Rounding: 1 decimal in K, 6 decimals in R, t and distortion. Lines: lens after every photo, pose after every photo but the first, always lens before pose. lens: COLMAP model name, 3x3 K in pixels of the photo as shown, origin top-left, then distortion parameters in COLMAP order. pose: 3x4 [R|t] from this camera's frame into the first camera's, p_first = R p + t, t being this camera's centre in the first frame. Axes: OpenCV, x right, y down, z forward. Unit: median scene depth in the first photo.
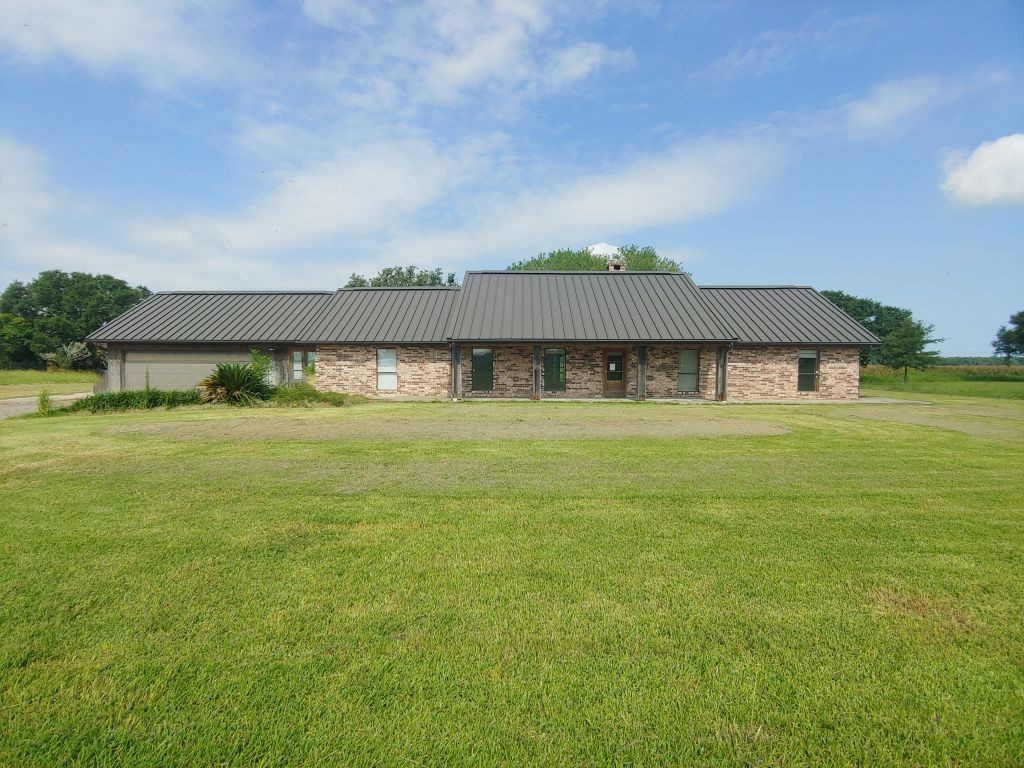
lens RADIAL K [[551.5, 0, 515.8], [0, 551.5, 345.7], [0, 0, 1]] dist [0.002075, 0.000198]
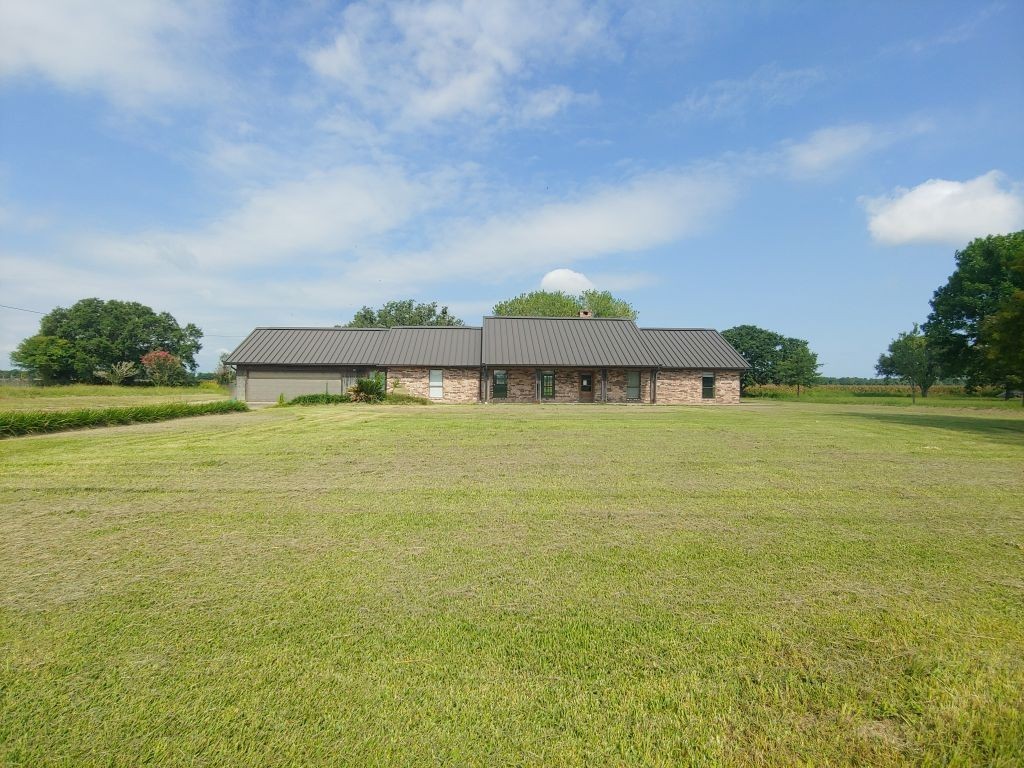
lens RADIAL K [[550.2, 0, 512.0], [0, 550.2, 384.0], [0, 0, 1]] dist [0.000046, 0.032787]
pose [[0.998076, 0.002966, 0.061930, -0.119893], [-0.005031, 0.999435, 0.033222, -0.007437], [-0.061796, -0.033470, 0.997527, -0.504139]]
